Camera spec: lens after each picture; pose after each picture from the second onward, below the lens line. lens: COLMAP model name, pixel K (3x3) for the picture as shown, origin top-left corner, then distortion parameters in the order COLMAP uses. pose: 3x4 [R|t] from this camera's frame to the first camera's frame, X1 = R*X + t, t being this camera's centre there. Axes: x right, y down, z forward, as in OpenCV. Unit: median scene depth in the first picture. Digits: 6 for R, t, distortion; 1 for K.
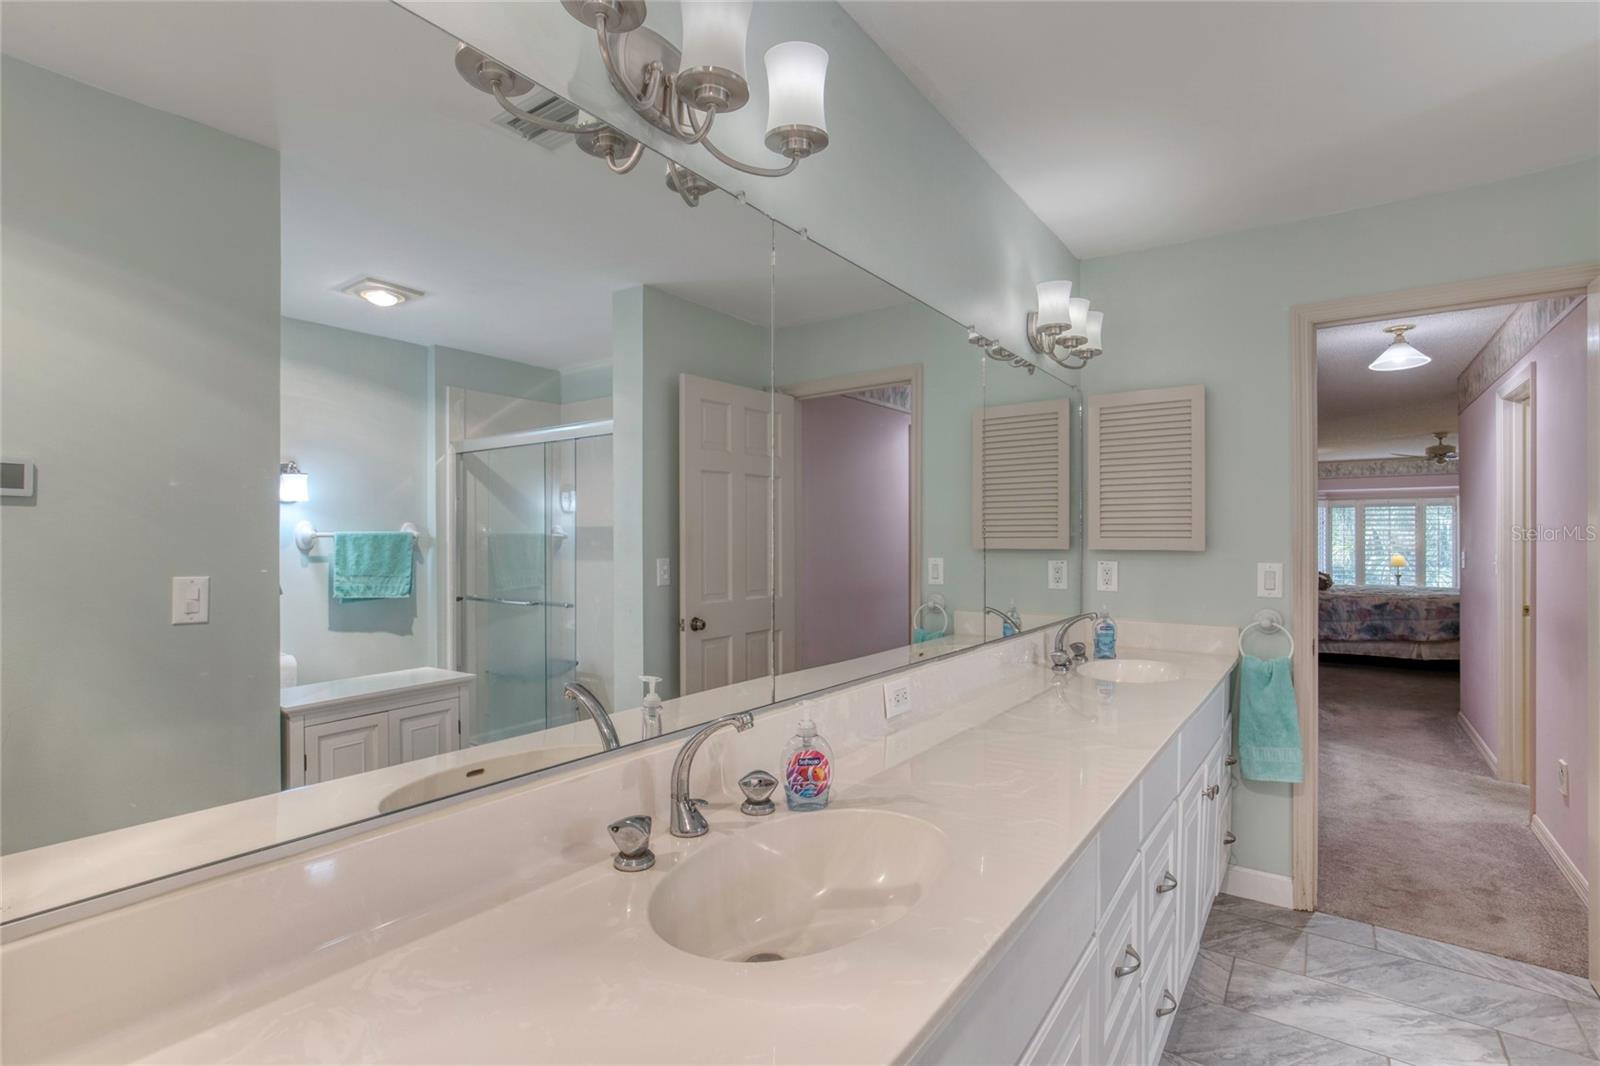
lens RADIAL K [[724.8, 0, 824.0], [0, 724.8, 541.4], [0, 0, 1]] dist [-0.018018, 0.006288]
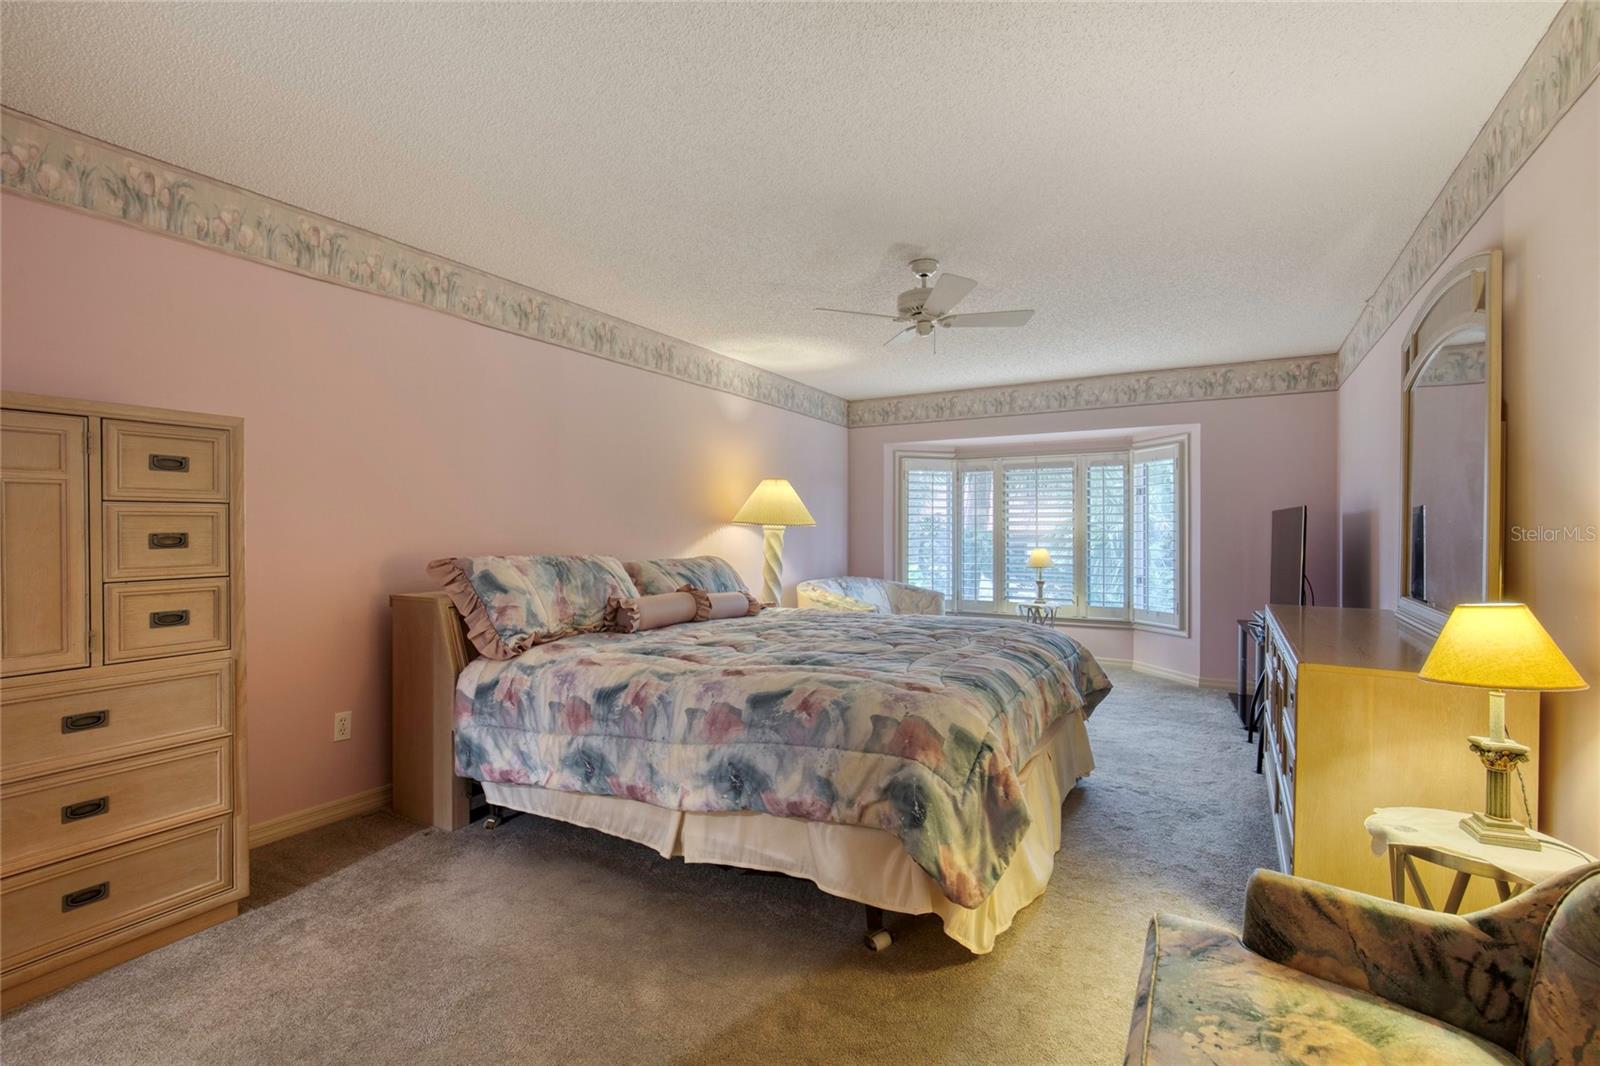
lens RADIAL K [[724.8, 0, 842.3], [0, 724.8, 544.1], [0, 0, 1]] dist [-0.018018, 0.006288]
pose [[0.990756, 0.001870, 0.135642, 0.840932], [-0.003339, 0.999938, 0.010601, 0.014609], [-0.135614, -0.010956, 0.990701, 0.646484]]
